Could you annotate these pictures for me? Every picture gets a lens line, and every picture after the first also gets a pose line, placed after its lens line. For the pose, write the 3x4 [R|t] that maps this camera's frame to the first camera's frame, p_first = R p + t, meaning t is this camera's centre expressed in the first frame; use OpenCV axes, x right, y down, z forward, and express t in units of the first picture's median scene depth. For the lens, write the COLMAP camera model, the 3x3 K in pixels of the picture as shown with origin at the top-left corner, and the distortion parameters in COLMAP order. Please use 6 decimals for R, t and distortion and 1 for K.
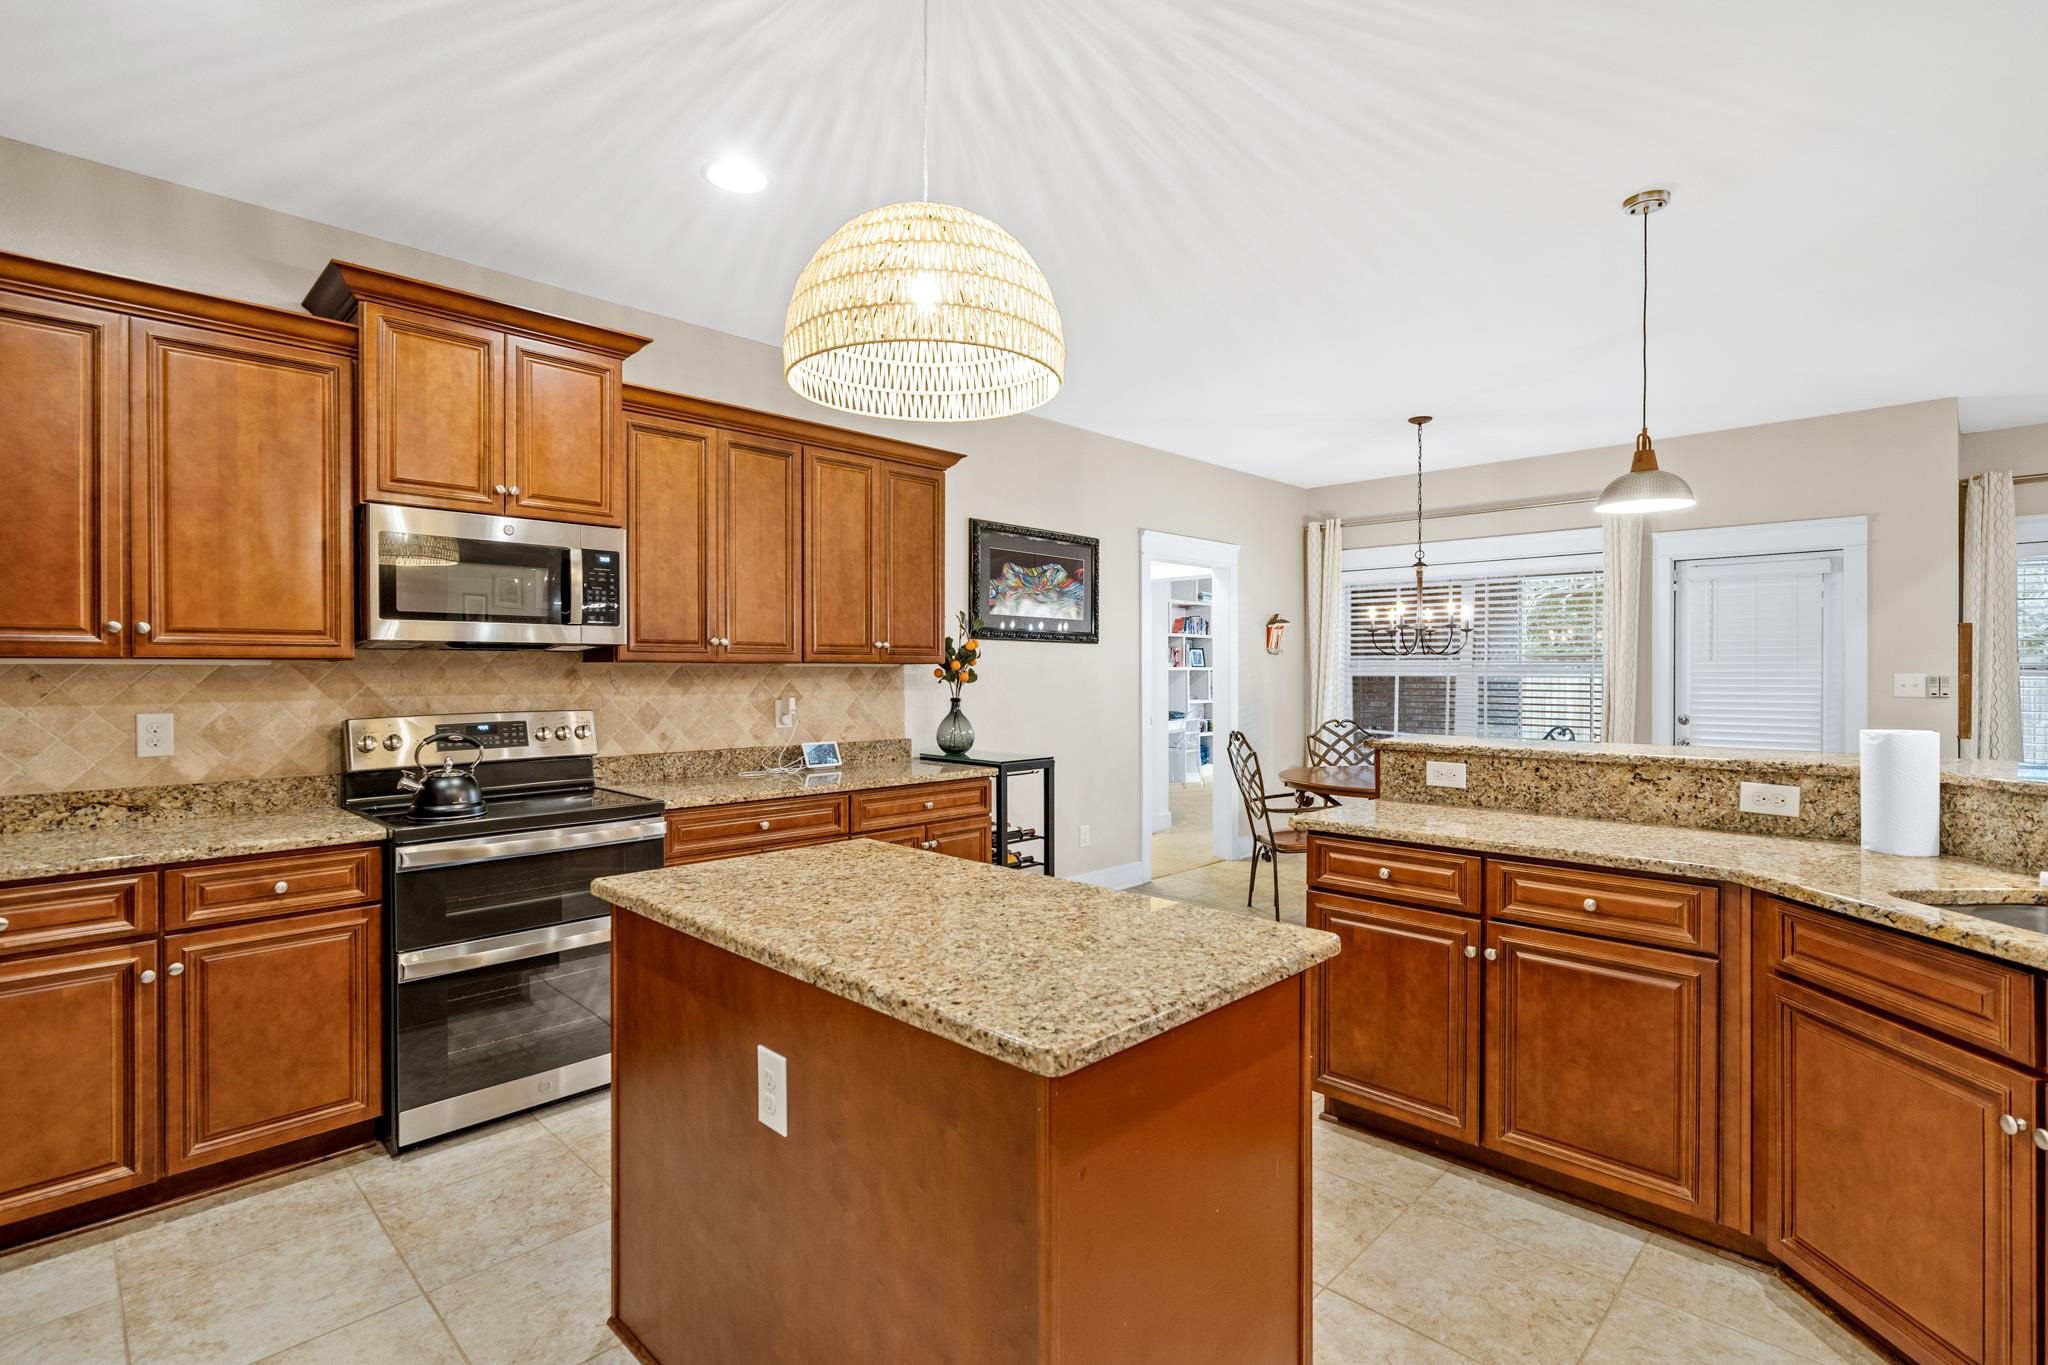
lens RADIAL K [[957.1, 0, 1027.0], [0, 957.1, 676.5], [0, 0, 1]] dist [0.003175, -0.001350]
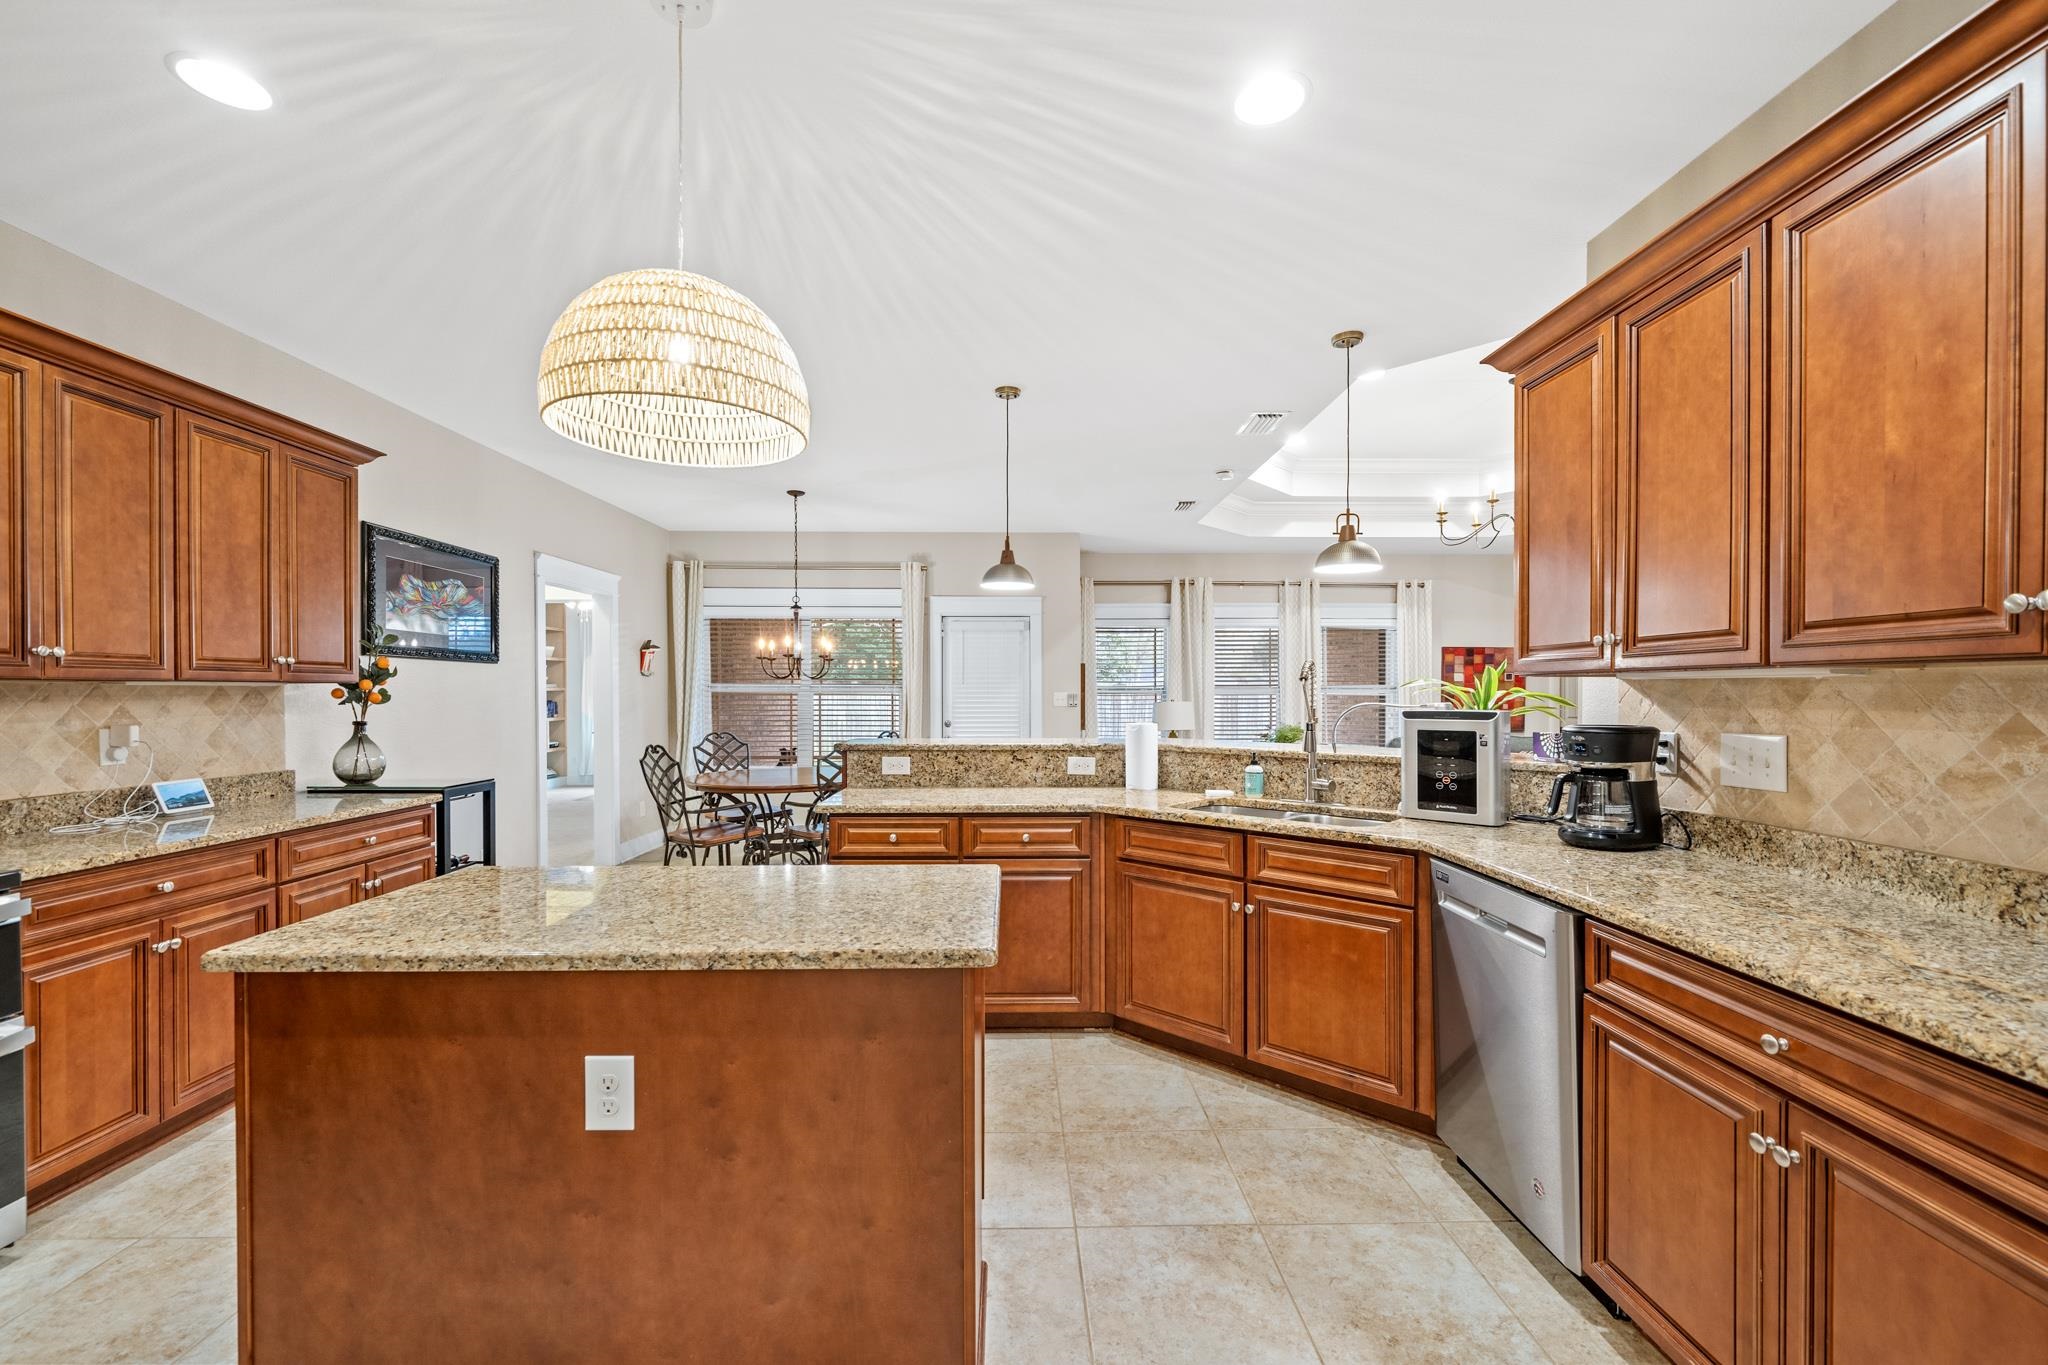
lens RADIAL K [[835.3, 0, 1017.3], [0, 835.3, 694.9], [0, 0, 1]] dist [-0.002851, -0.000235]
pose [[0.706069, -0.003538, 0.708135, -0.241092], [0.004416, 0.999990, 0.000593, 0.000160], [-0.708130, 0.002709, 0.706077, 0.018117]]
